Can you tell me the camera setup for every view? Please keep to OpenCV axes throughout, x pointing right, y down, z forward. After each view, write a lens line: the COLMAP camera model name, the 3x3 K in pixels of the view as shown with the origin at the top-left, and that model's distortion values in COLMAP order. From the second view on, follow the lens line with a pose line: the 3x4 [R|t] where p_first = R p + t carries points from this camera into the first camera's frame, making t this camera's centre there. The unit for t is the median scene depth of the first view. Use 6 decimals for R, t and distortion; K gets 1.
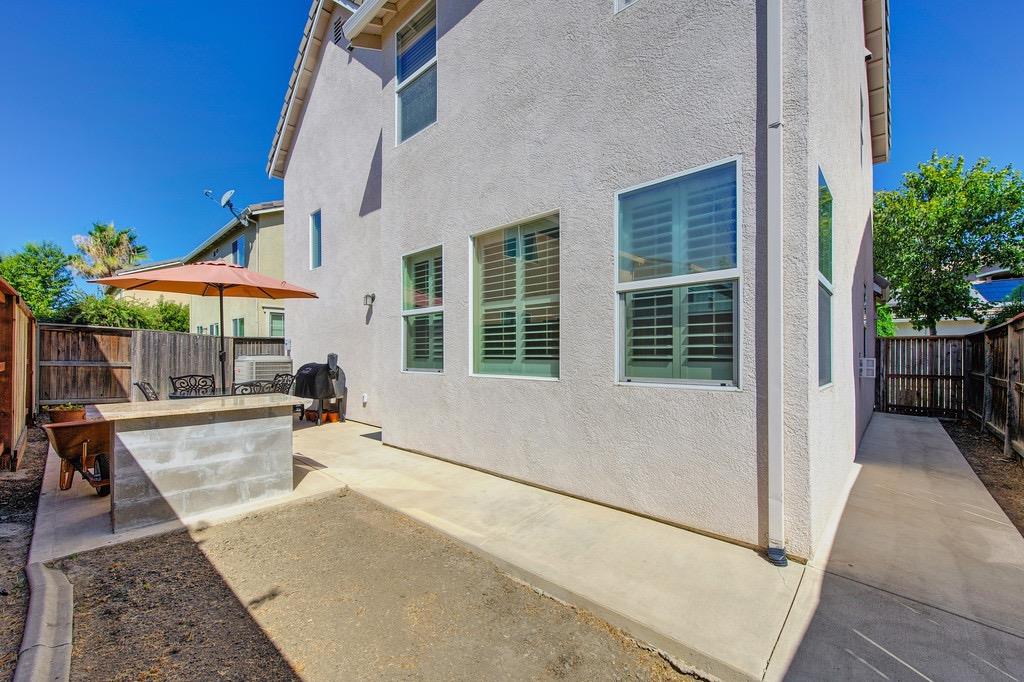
lens RADIAL K [[406.0, 0, 534.7], [0, 406.0, 353.8], [0, 0, 1]] dist [-0.001229, -0.000831]
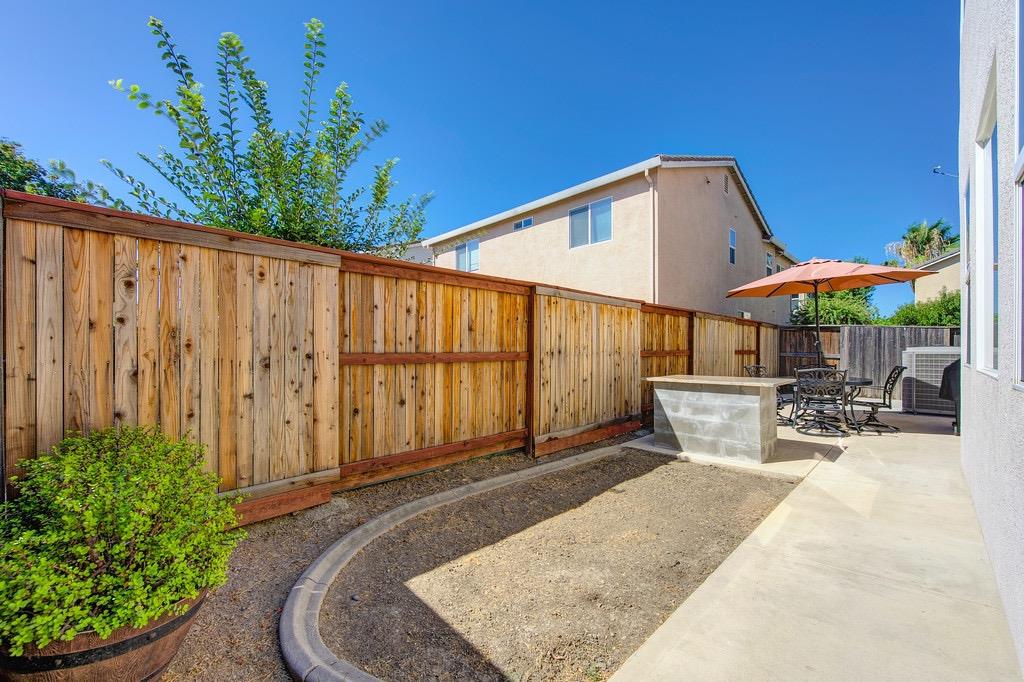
lens RADIAL K [[406.0, 0, 512.8], [0, 406.0, 349.7], [0, 0, 1]] dist [-0.001229, -0.000831]
pose [[-0.053896, -0.004825, -0.998535, 0.591514], [0.003941, 0.999980, -0.005044, 0.027706], [0.998539, -0.004207, -0.053875, 0.394952]]
